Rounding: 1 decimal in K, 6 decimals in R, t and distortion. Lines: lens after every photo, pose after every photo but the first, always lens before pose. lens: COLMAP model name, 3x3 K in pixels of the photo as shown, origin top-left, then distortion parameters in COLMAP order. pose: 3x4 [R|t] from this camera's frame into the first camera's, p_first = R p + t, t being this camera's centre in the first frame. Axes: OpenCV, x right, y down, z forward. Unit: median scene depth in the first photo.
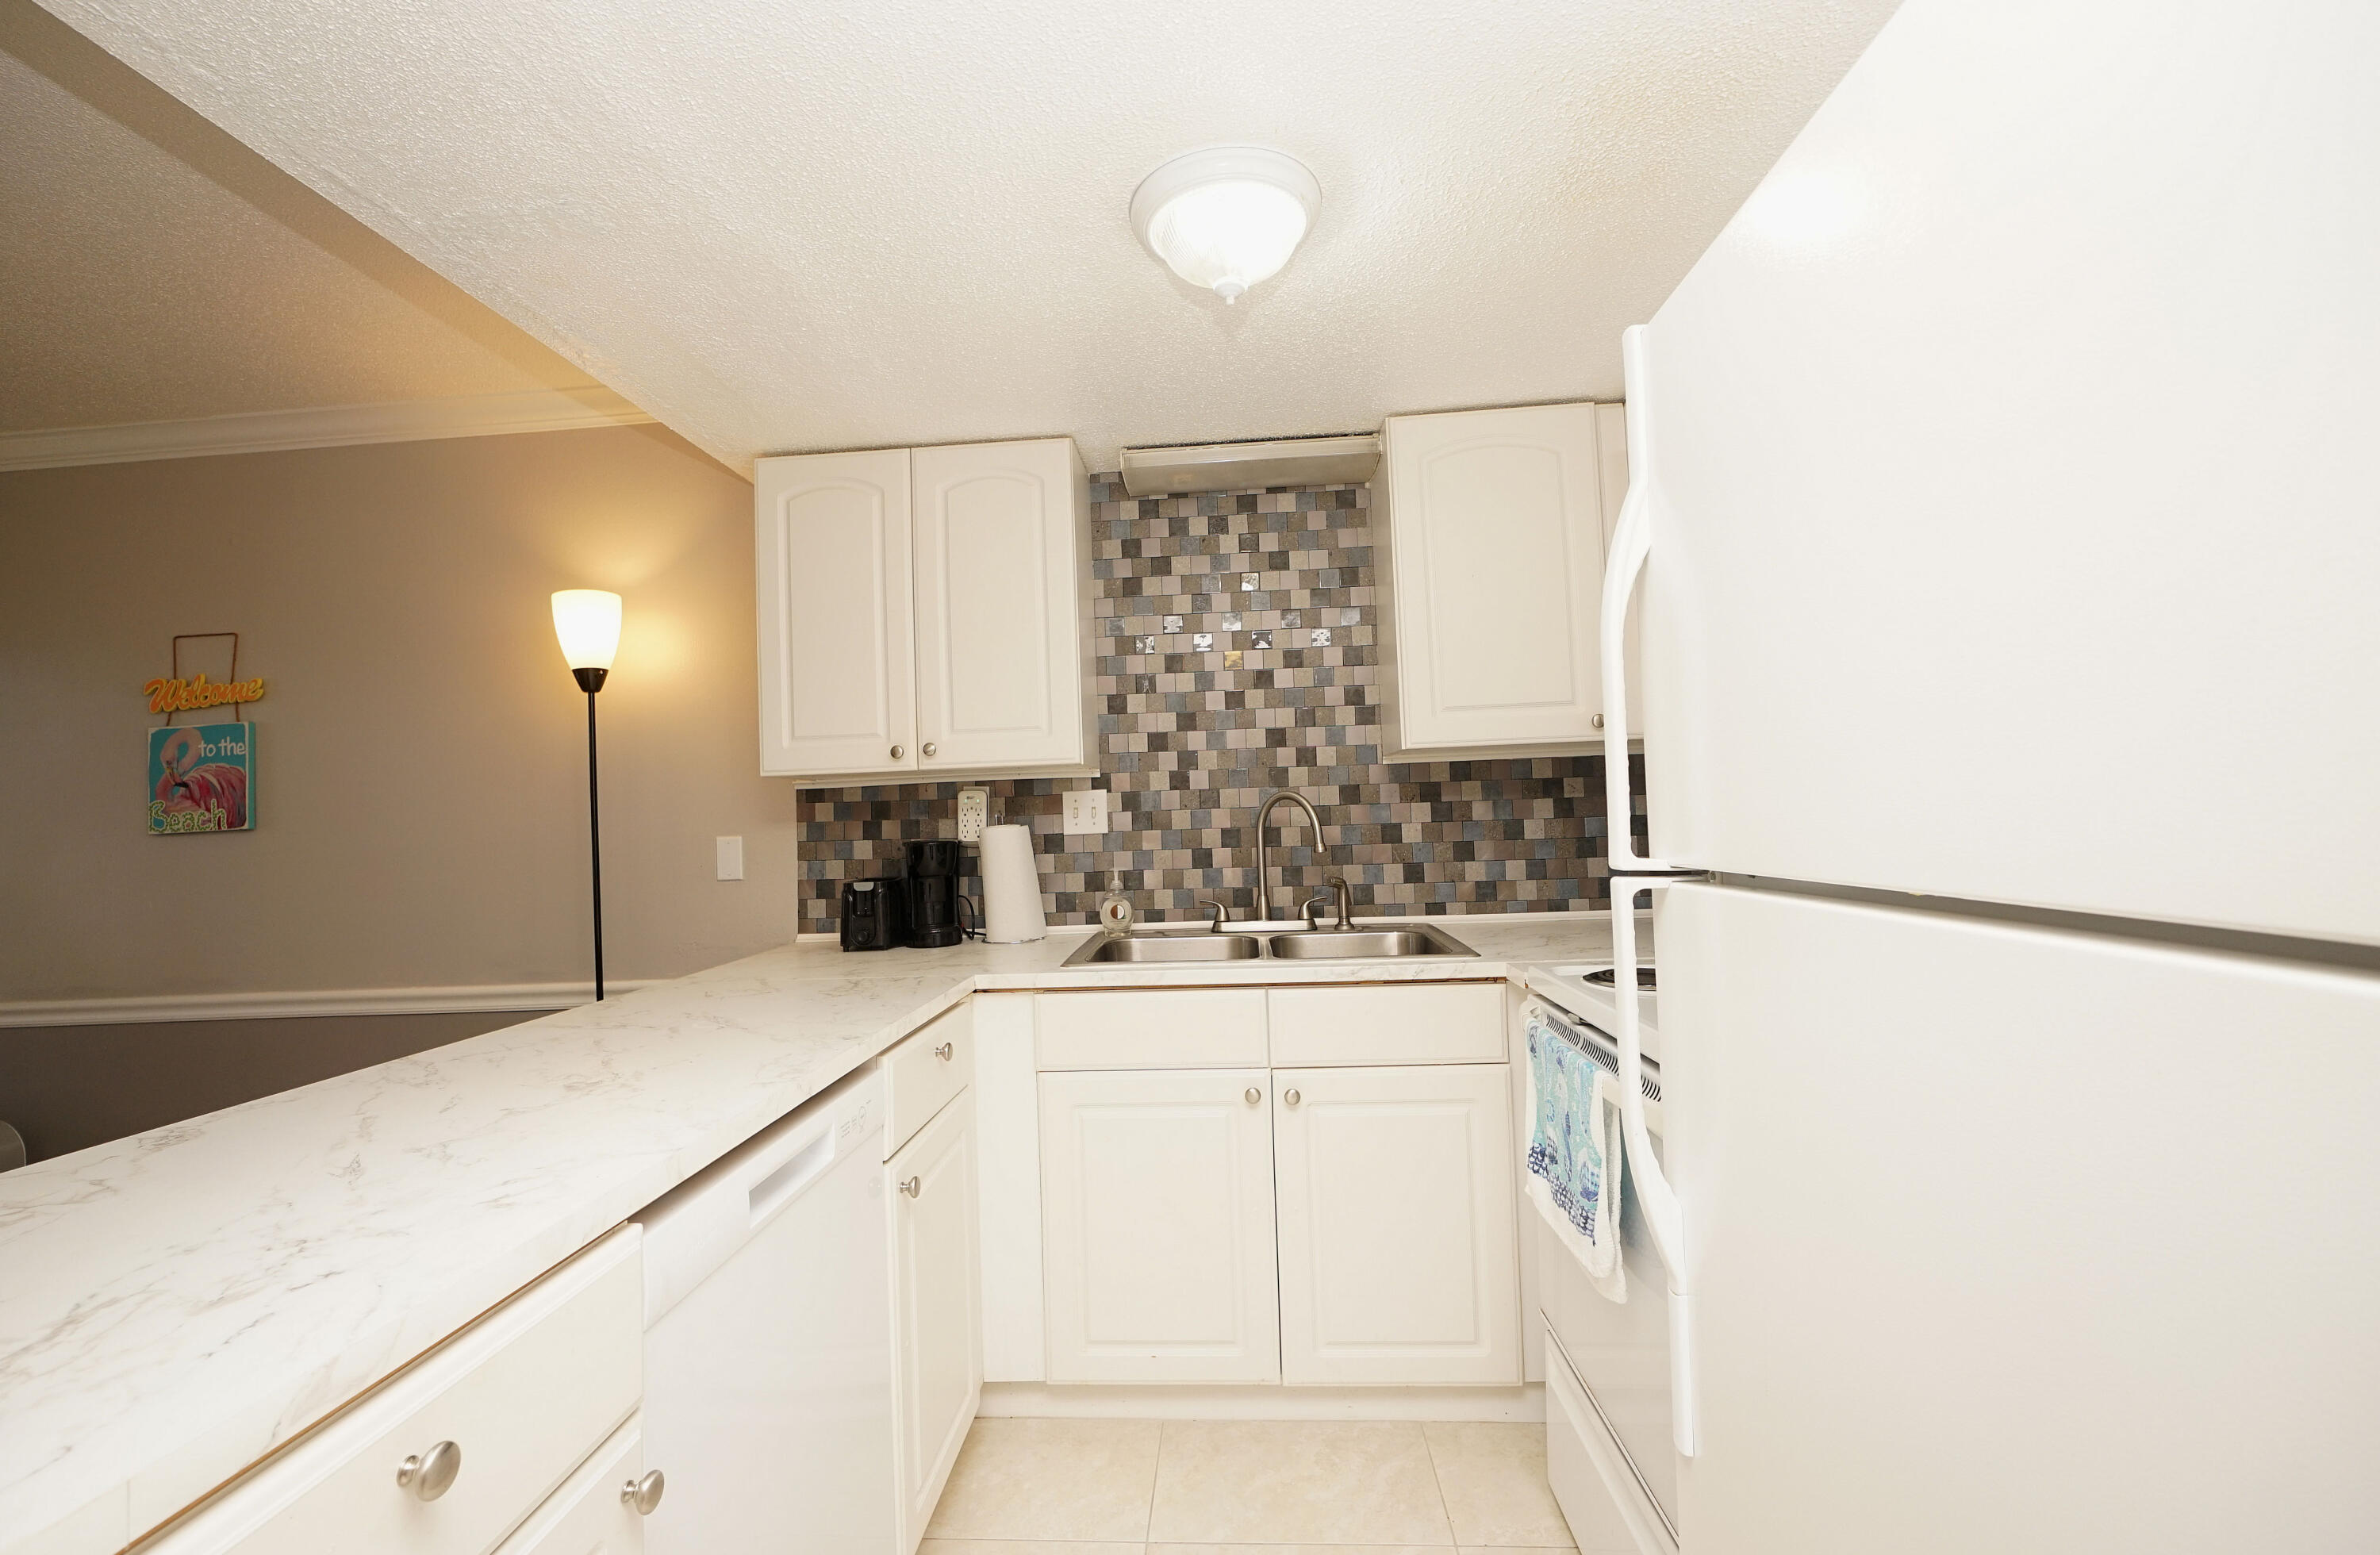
lens RADIAL K [[1026.1, 0, 1169.2], [0, 1026.1, 773.4], [0, 0, 1]] dist [0.000088, 0.000803]
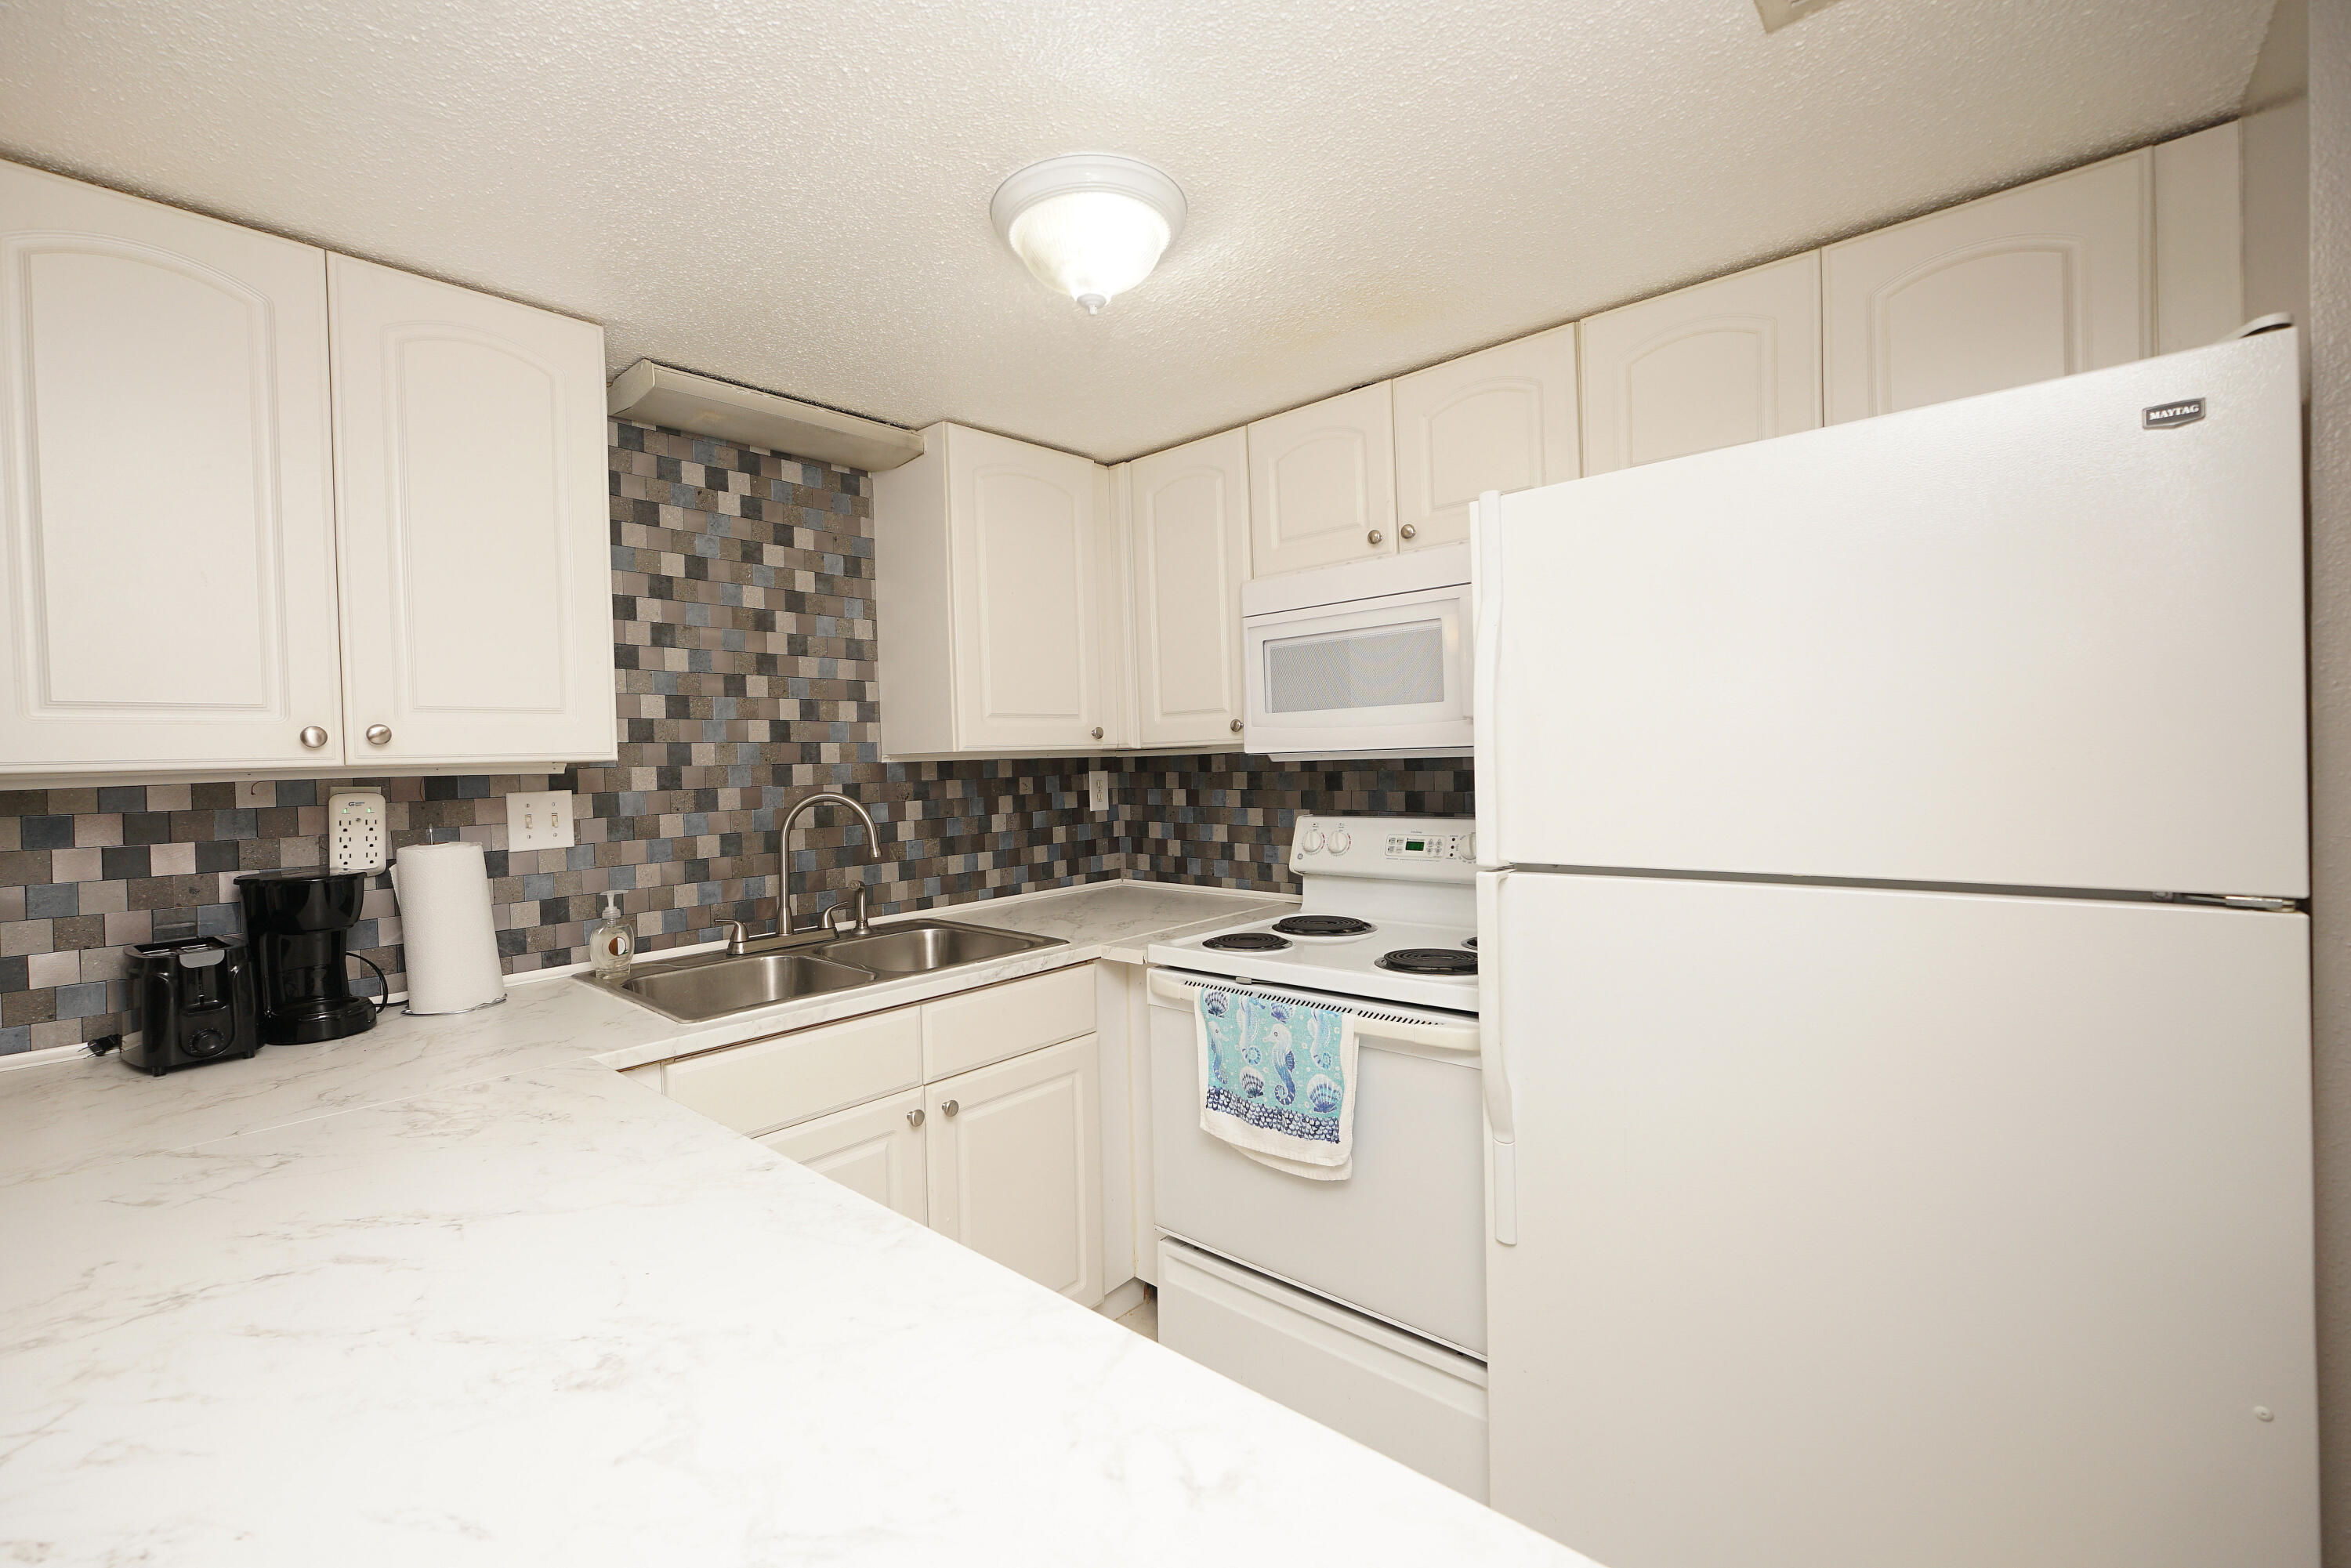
lens RADIAL K [[987.4, 0, 1147.1], [0, 987.4, 782.3], [0, 0, 1]] dist [-0.011529, 0.000321]
pose [[0.614865, -0.001768, 0.788630, -0.381641], [-0.025589, 0.999426, 0.022191, -0.017778], [-0.788217, -0.033825, 0.614467, 0.210565]]
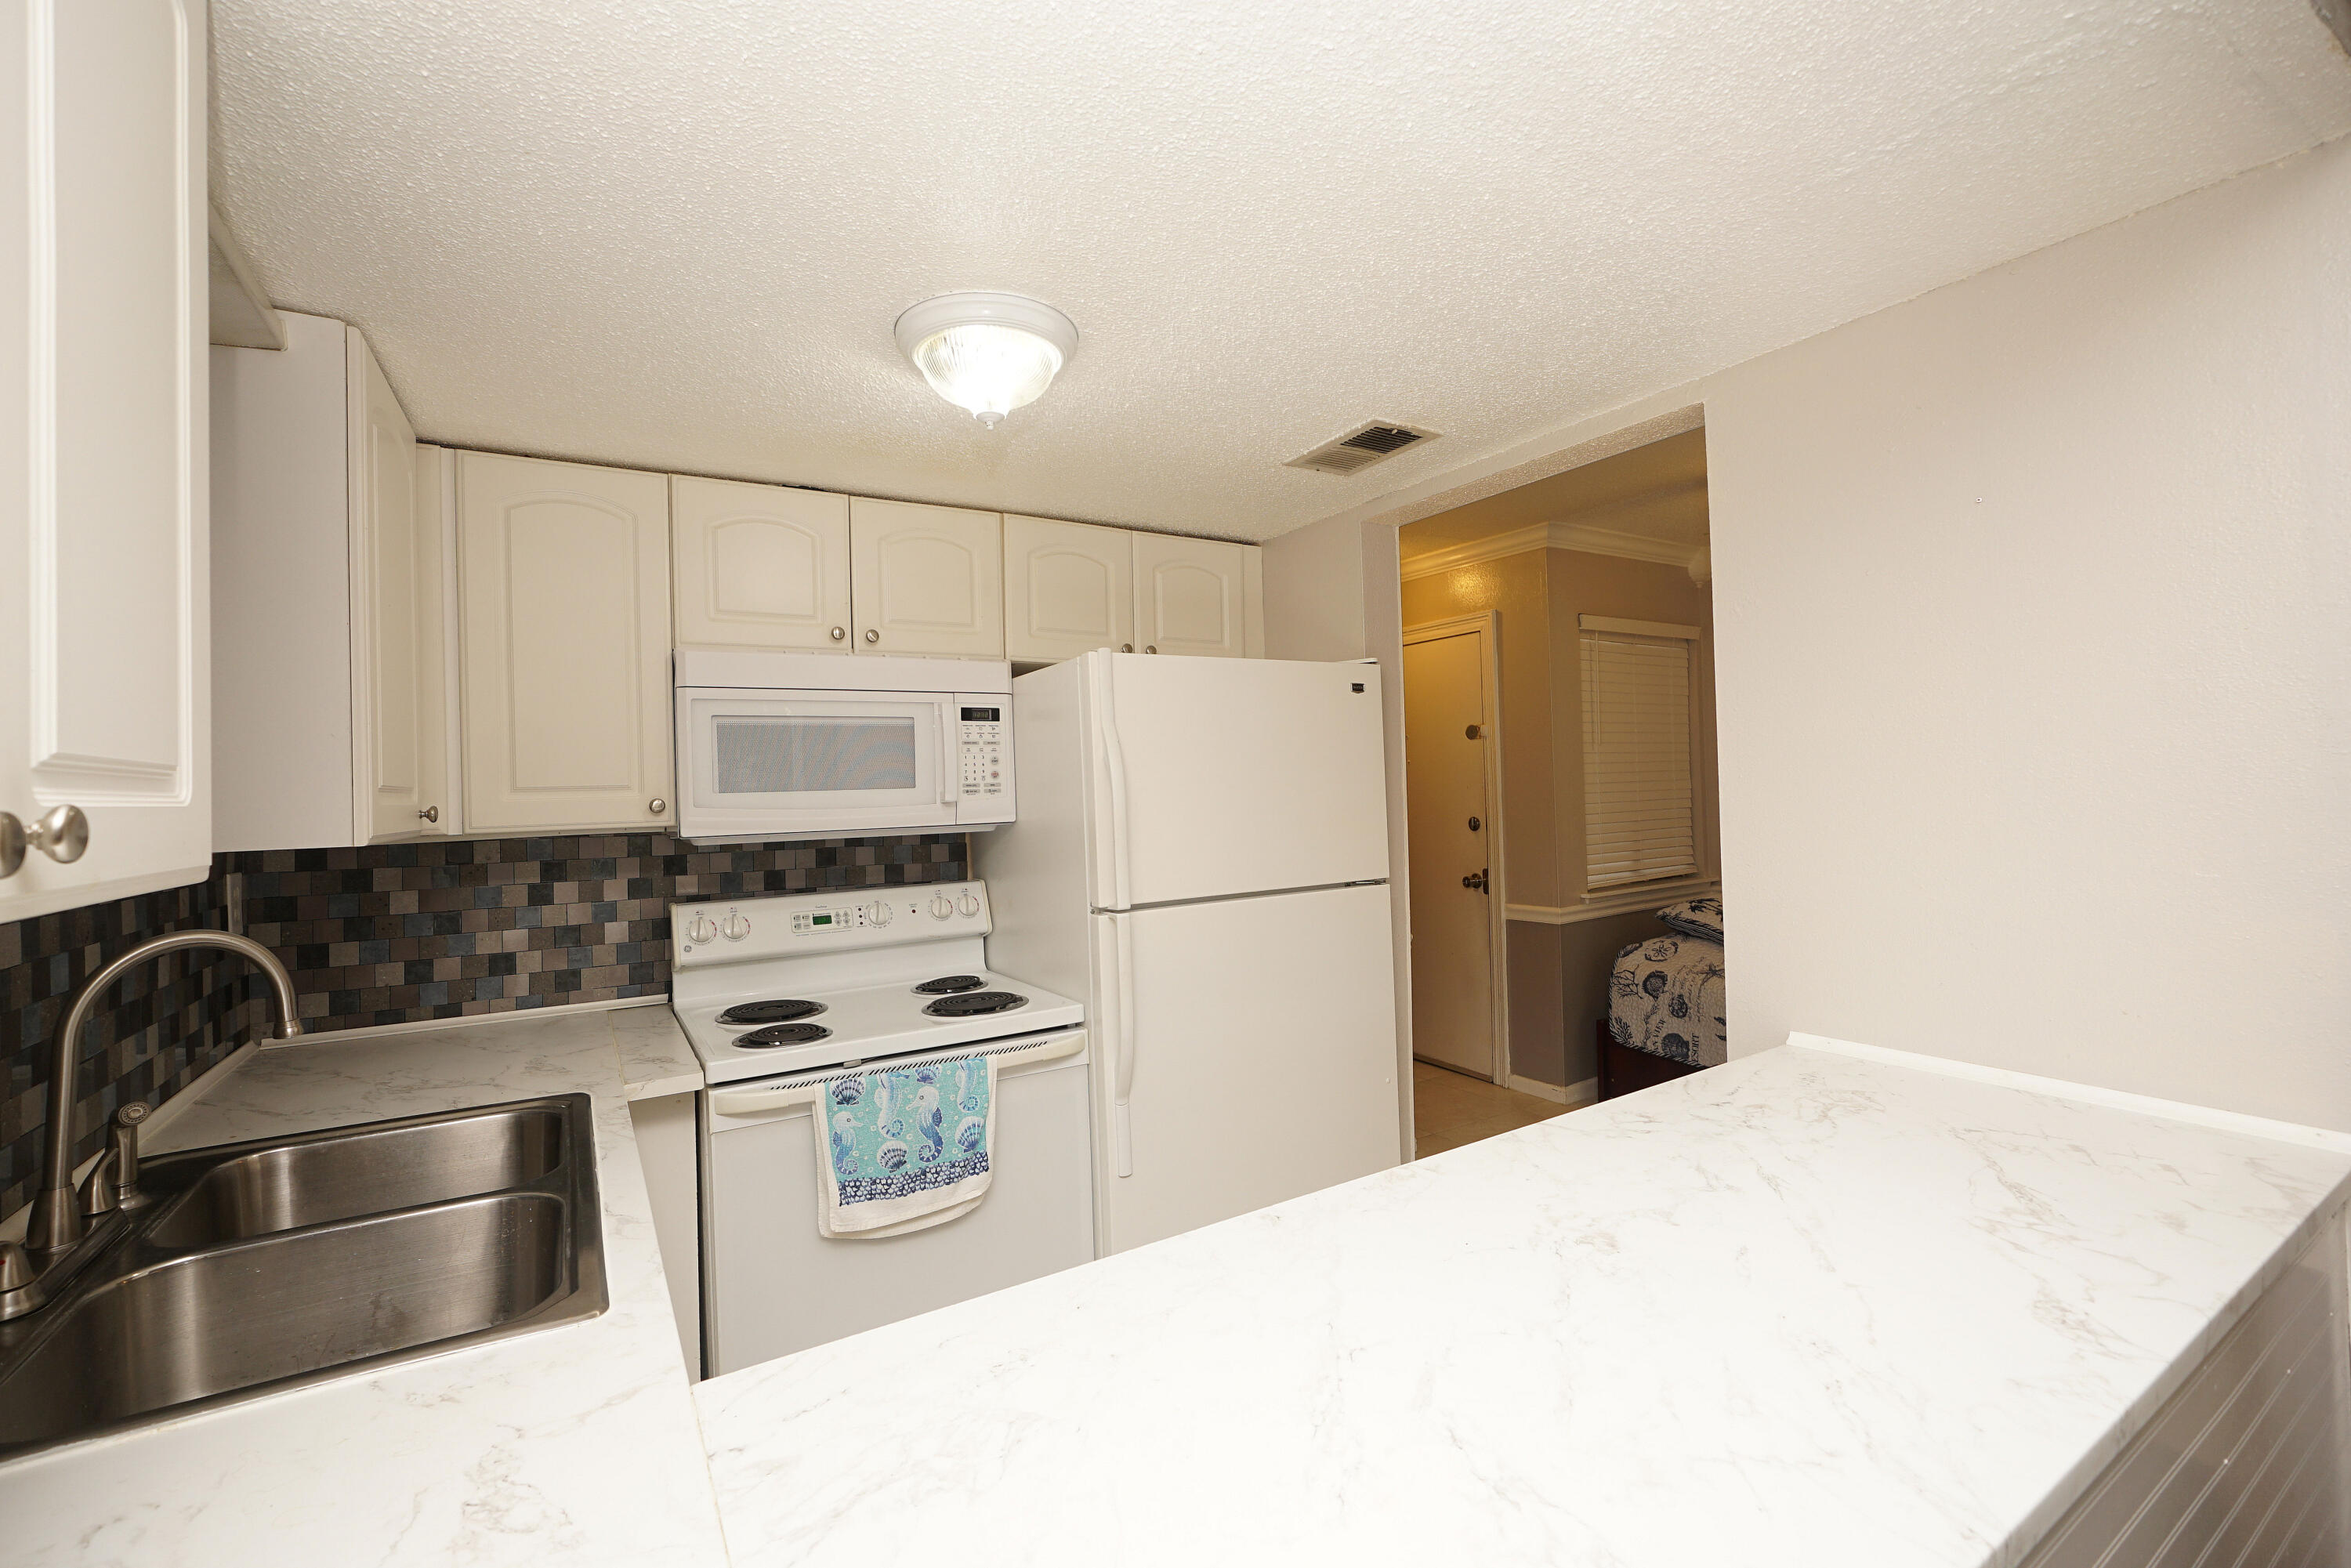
lens RADIAL K [[987.4, 0, 1153.9], [0, 987.4, 784.4], [0, 0, 1]] dist [-0.011529, 0.000321]
pose [[-0.579334, 0.059050, 0.812949, -0.491836], [0.015467, 0.997989, -0.061468, -0.013911], [-0.814944, -0.023037, -0.579082, 0.838858]]
